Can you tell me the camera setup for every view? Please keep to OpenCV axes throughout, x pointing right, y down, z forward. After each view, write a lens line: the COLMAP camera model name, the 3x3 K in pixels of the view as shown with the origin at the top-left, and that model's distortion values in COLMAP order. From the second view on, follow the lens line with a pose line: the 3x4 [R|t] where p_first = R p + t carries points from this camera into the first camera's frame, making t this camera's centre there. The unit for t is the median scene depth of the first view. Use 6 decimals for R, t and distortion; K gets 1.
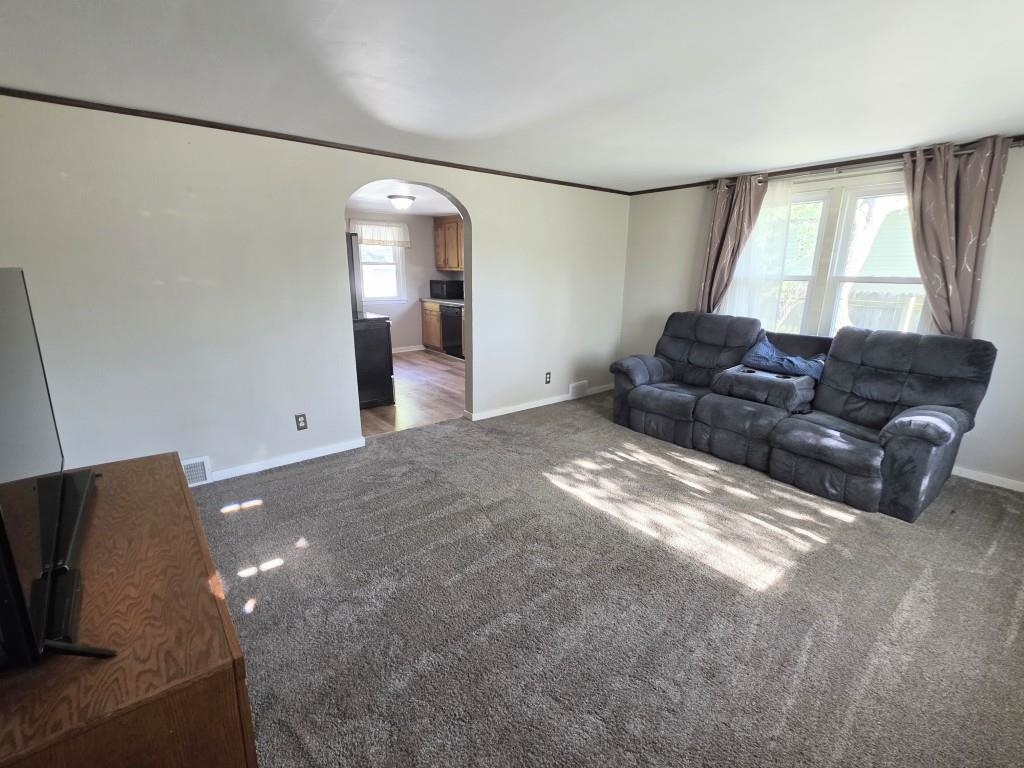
lens RADIAL K [[456.3, 0, 516.9], [0, 456.3, 397.7], [0, 0, 1]] dist [-0.009031, -0.000495]
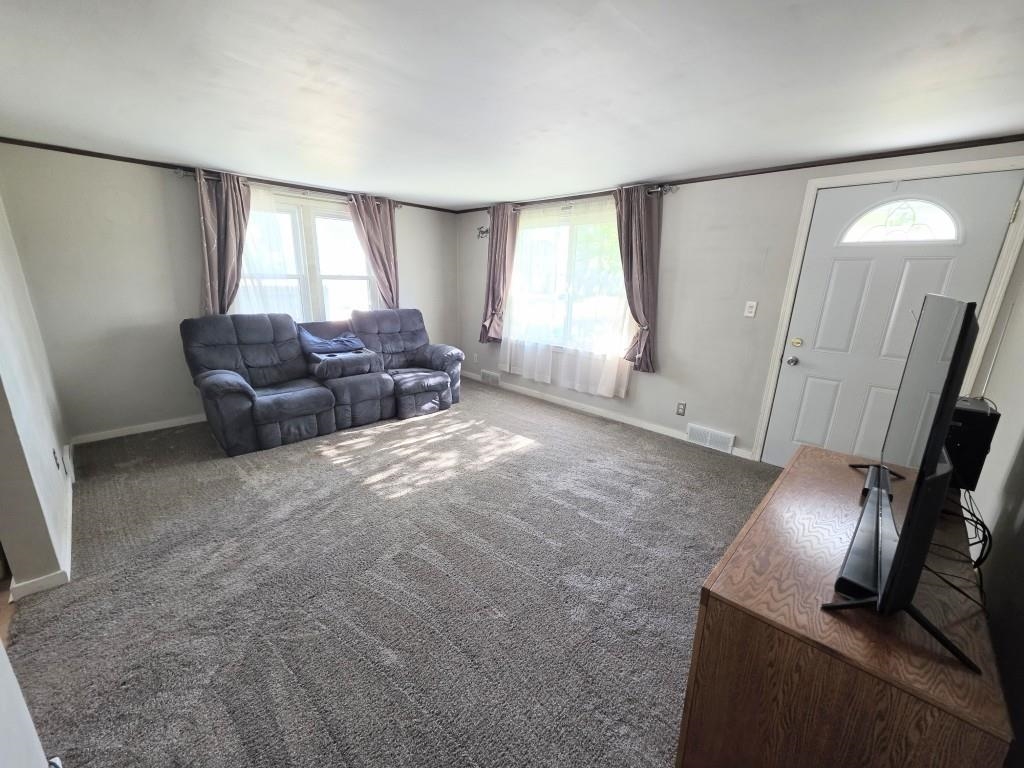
lens RADIAL K [[407.8, 0, 507.3], [0, 407.8, 387.5], [0, 0, 1]] dist [0.003430, -0.001230]
pose [[-0.104111, -0.275475, 0.955654, -0.297121], [0.246043, 0.923875, 0.293119, -0.090226], [-0.963651, 0.265649, -0.028407, 0.300030]]
